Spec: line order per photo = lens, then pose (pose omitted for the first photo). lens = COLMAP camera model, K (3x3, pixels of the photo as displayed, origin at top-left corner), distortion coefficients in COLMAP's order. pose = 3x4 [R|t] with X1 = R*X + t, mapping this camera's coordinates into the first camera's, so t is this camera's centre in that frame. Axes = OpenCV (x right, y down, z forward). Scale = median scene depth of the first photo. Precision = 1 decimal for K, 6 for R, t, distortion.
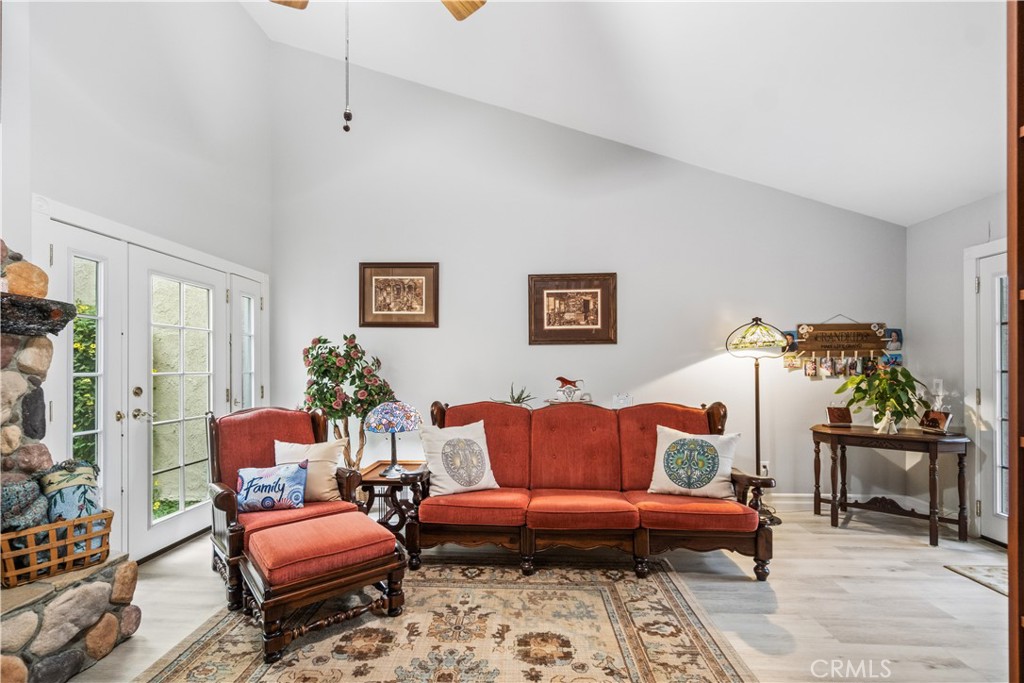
lens RADIAL K [[449.7, 0, 507.0], [0, 449.7, 371.5], [0, 0, 1]] dist [-0.005616, -0.000290]
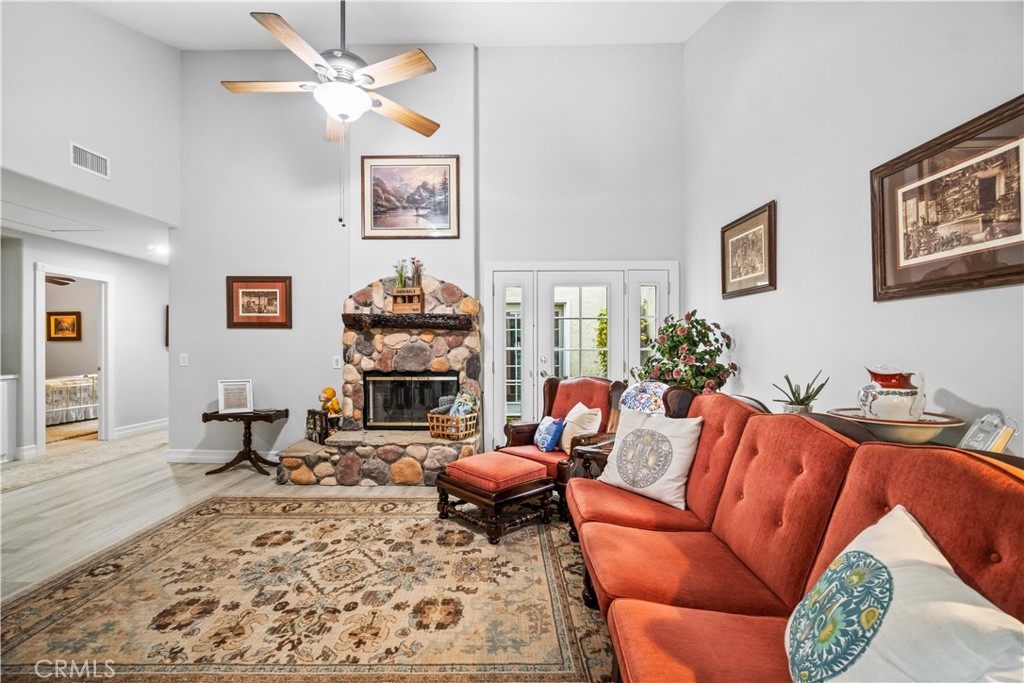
lens RADIAL K [[445.9, 0, 508.4], [0, 445.9, 348.0], [0, 0, 1]] dist [-0.005291, -0.000159]
pose [[0.050713, 0.006552, -0.998692, 0.763778], [-0.005340, 0.999966, 0.006289, -0.008195], [0.998699, 0.005014, 0.050747, 0.751769]]
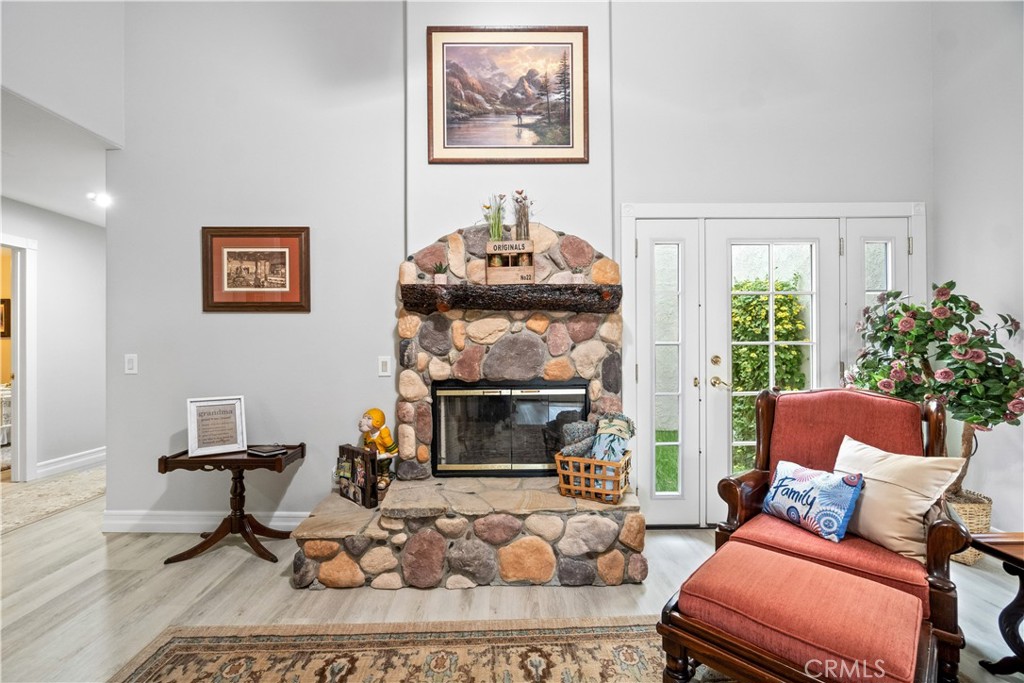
lens RADIAL K [[442.2, 0, 505.2], [0, 442.2, 342.9], [0, 0, 1]] dist [-0.005145, 0.000246]
pose [[0.079114, -0.000670, -0.996865, 0.145992], [0.000791, 1.000000, -0.000609, 0.005106], [0.996865, -0.000740, 0.079115, 0.414918]]
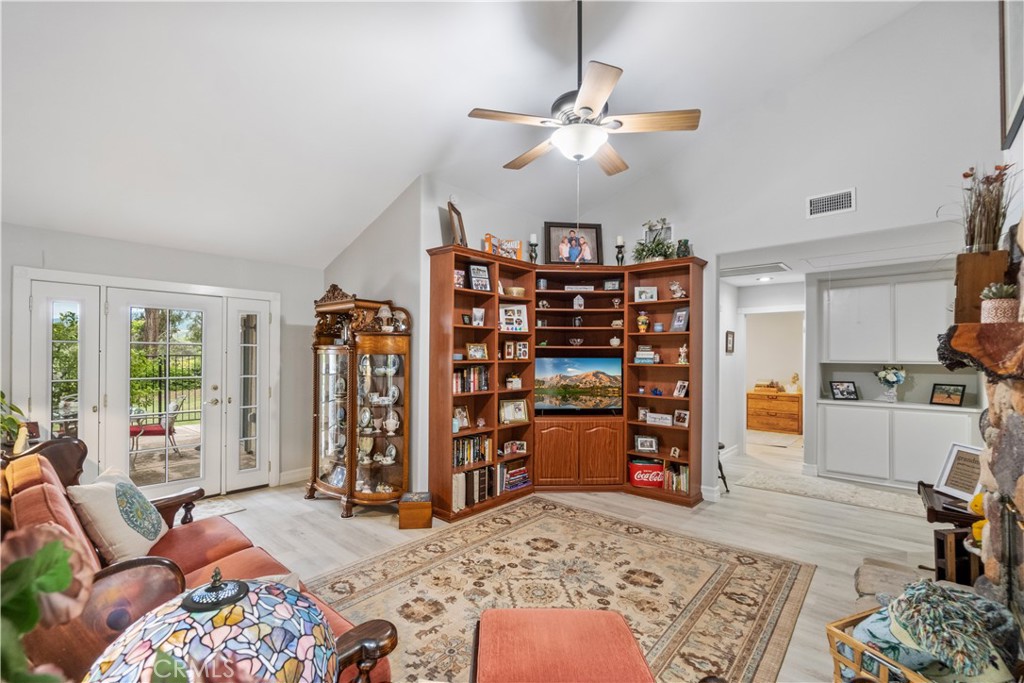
lens RADIAL K [[453.6, 0, 511.4], [0, 453.6, 353.8], [0, 0, 1]] dist [-0.002996, -0.000041]
pose [[-0.787795, -0.001256, 0.615937, -0.623468], [-0.001714, 0.999999, -0.000154, -0.080100], [-0.615936, -0.001177, -0.787796, 1.263241]]
